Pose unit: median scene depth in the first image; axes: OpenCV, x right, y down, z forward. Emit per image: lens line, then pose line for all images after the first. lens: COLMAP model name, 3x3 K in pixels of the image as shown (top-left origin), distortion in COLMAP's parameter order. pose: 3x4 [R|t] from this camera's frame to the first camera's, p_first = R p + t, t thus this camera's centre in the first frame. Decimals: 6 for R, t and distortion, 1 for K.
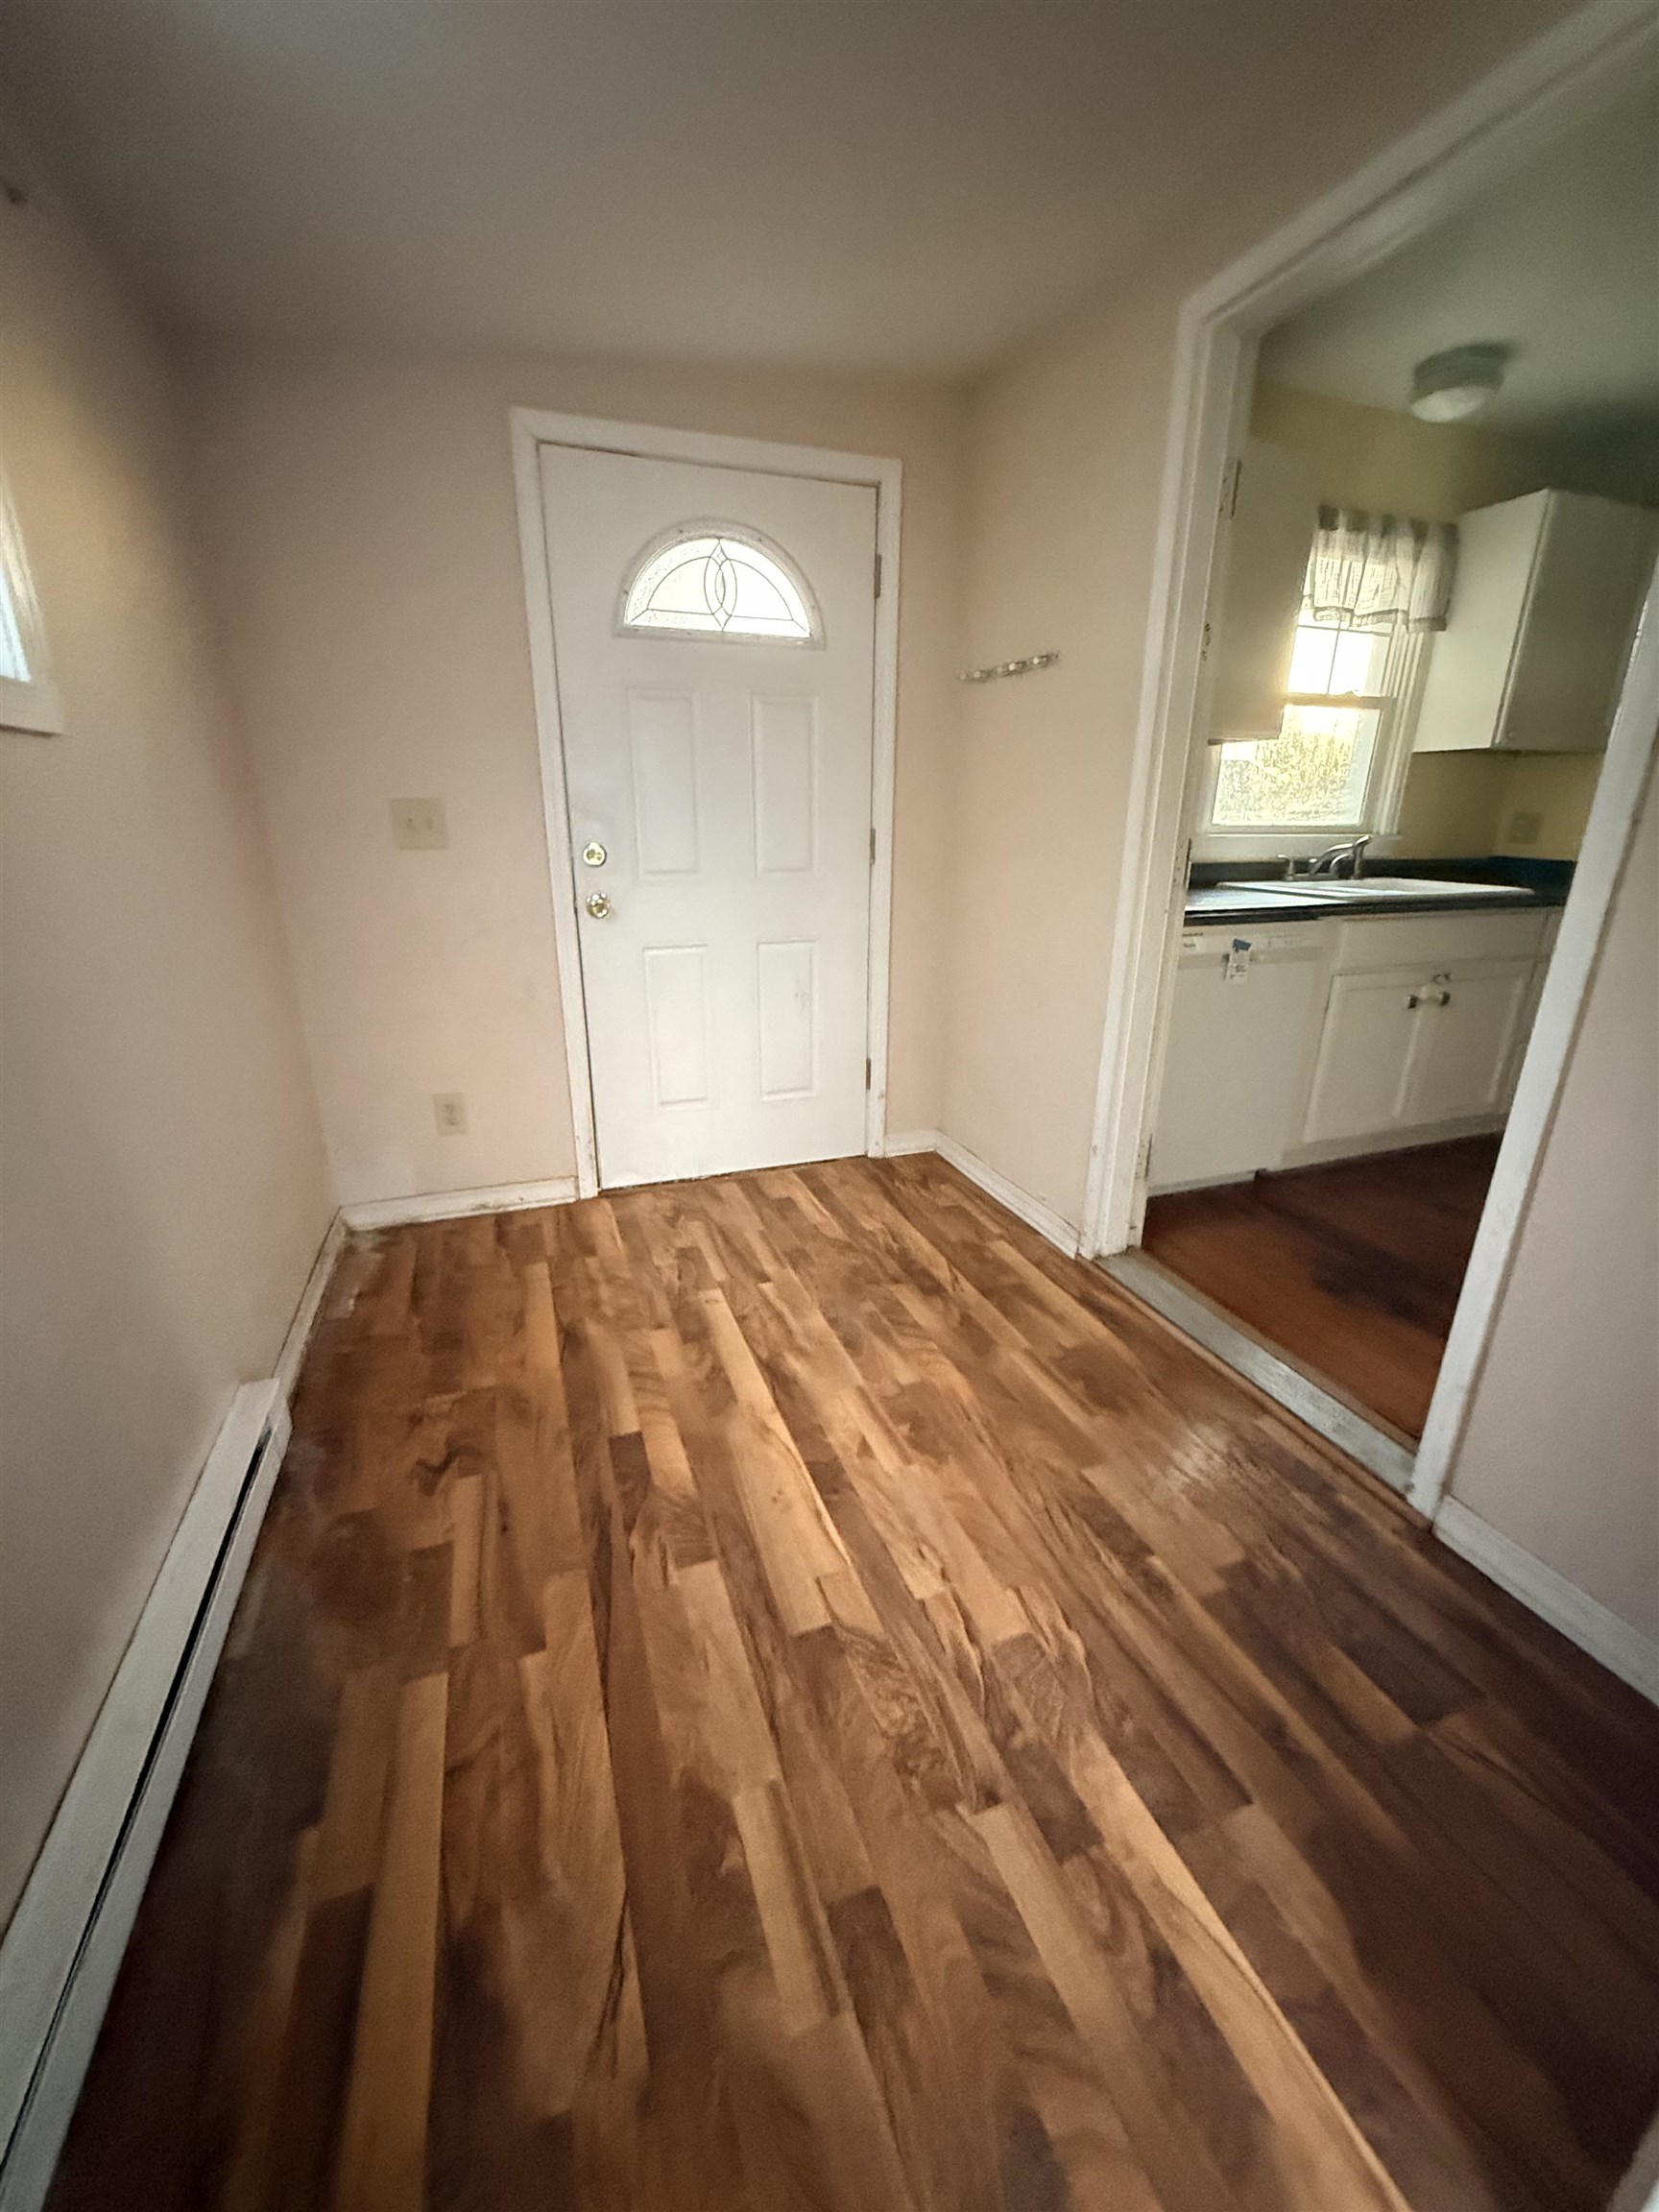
lens RADIAL K [[884.7, 0, 829.5], [0, 884.7, 1106.0], [0, 0, 1]] dist [0.000404, 0.000040]
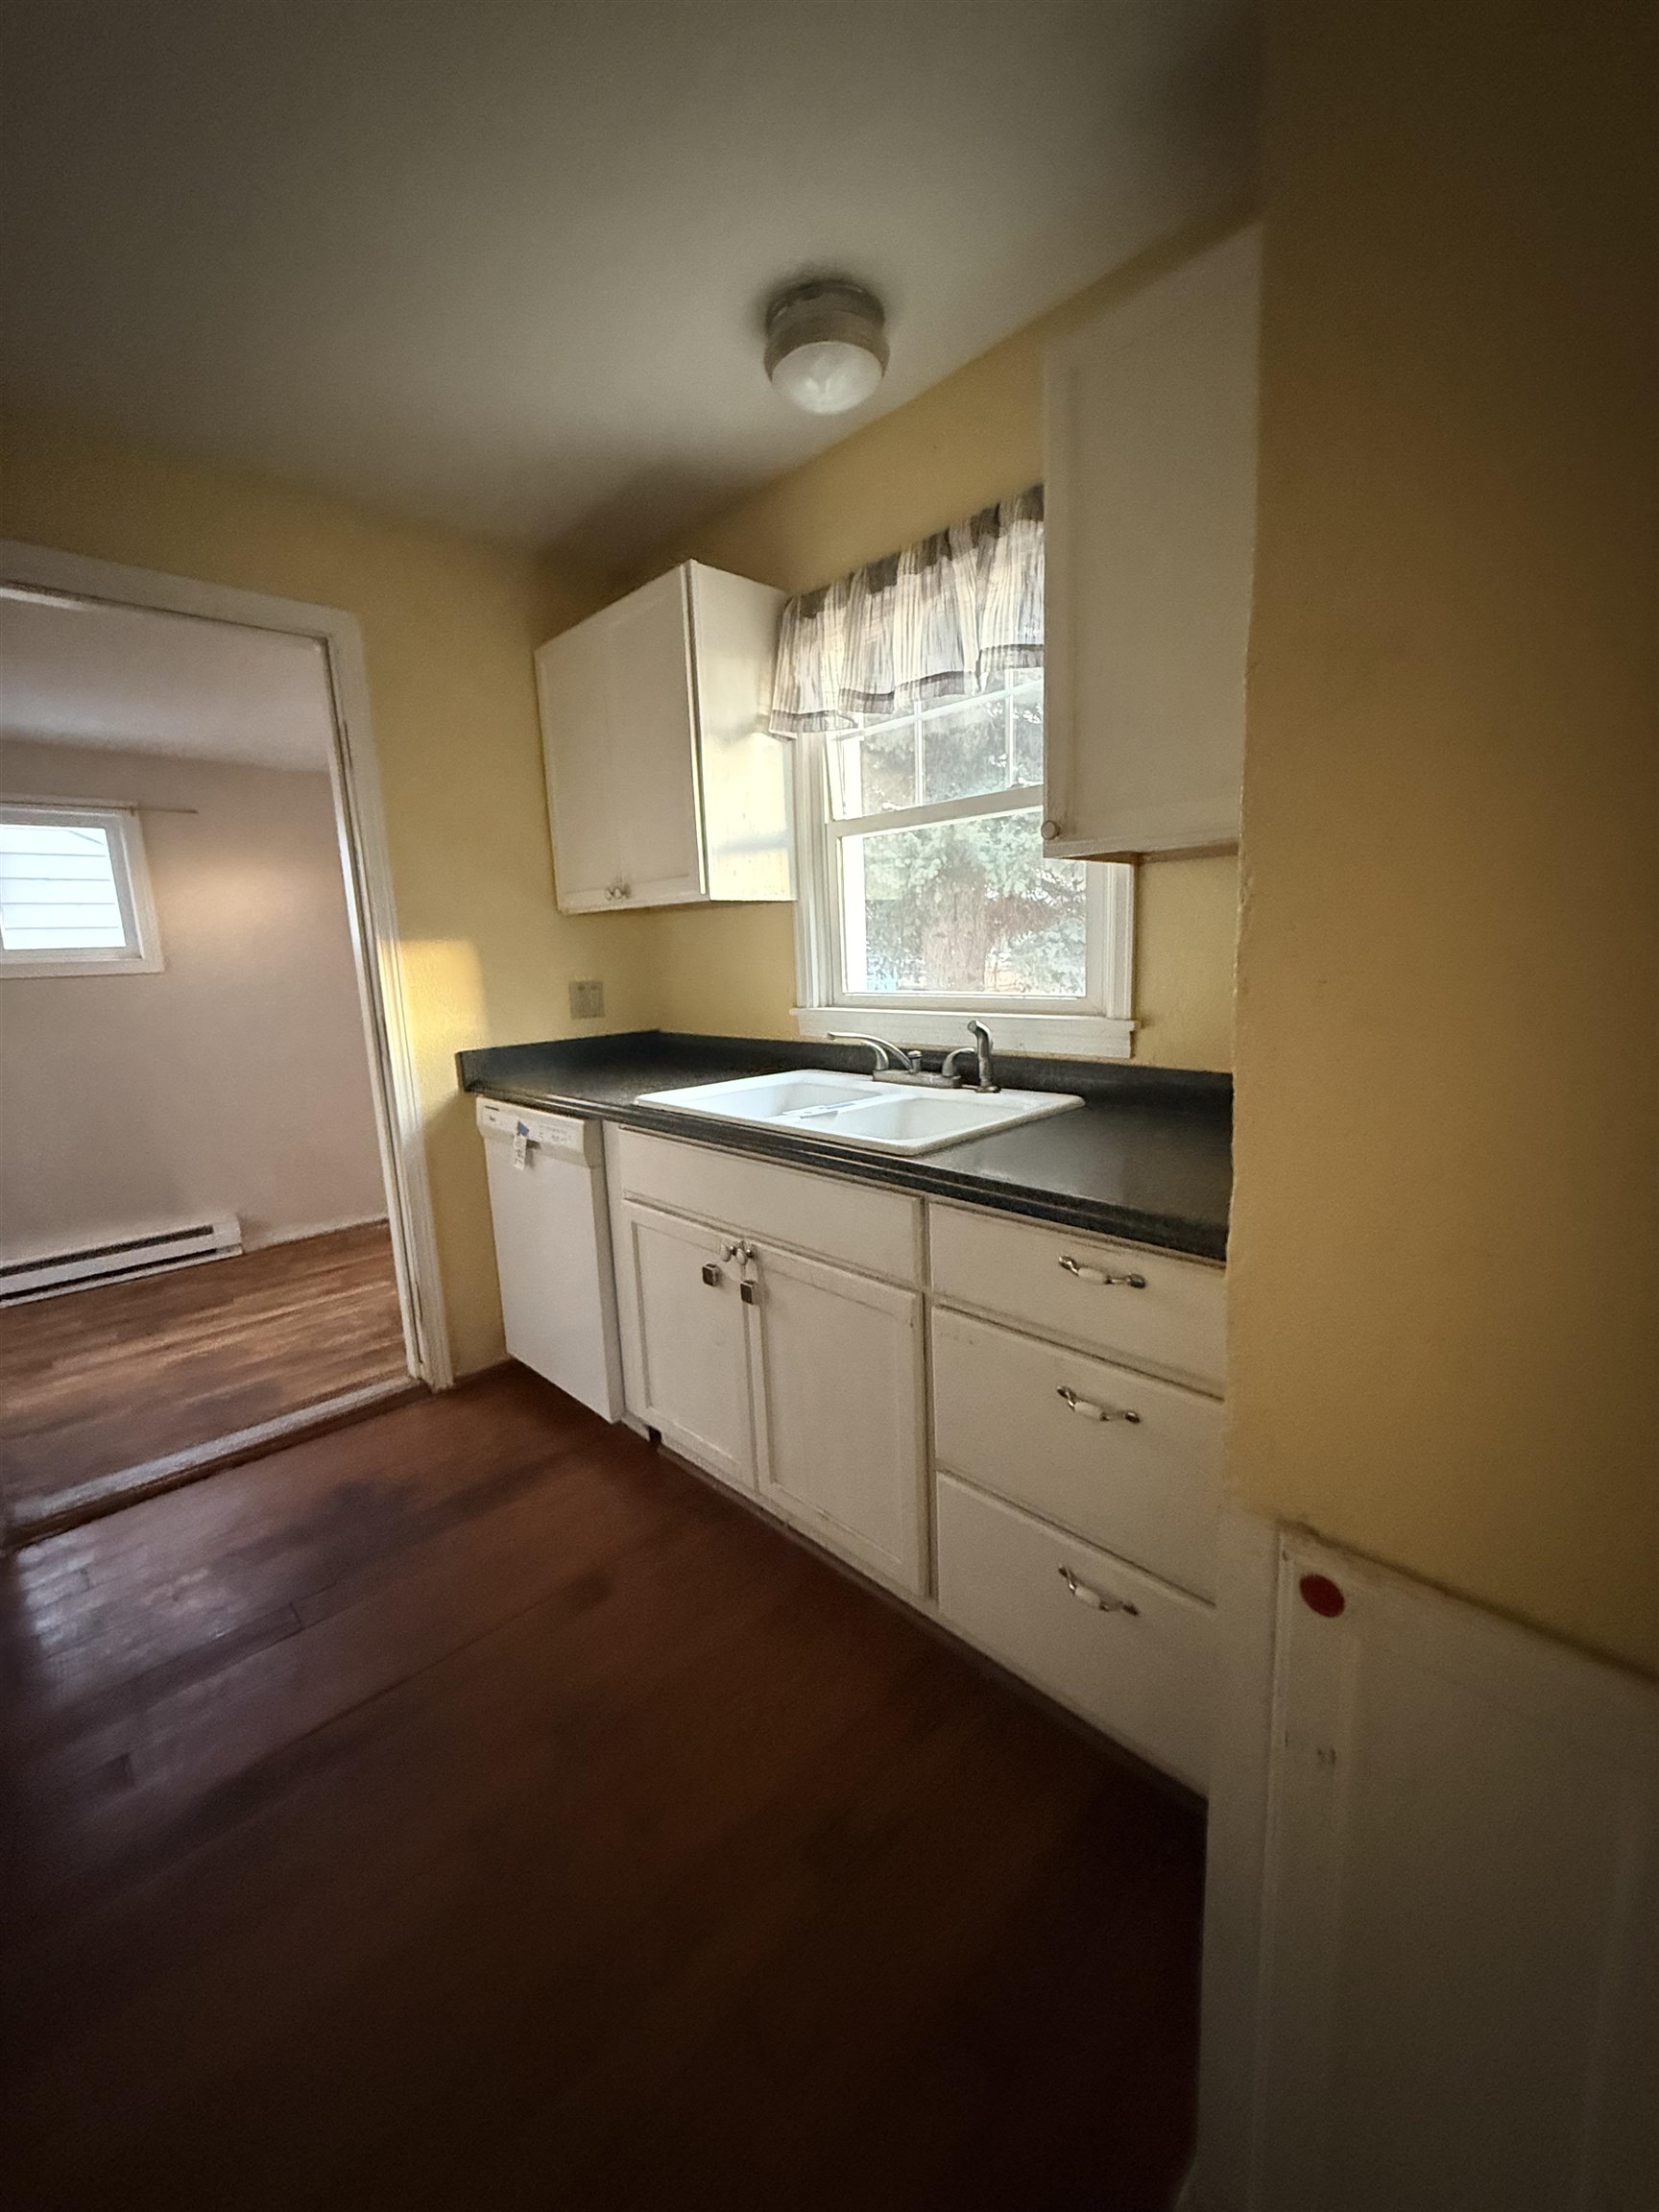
lens RADIAL K [[884.7, 0, 829.5], [0, 884.7, 1106.0], [0, 0, 1]] dist [0.000404, 0.000040]
pose [[0.394385, 0.134137, -0.909103, 1.968974], [-0.249287, 0.967809, 0.034654, -0.438168], [0.884486, 0.212961, 0.415128, 1.220101]]
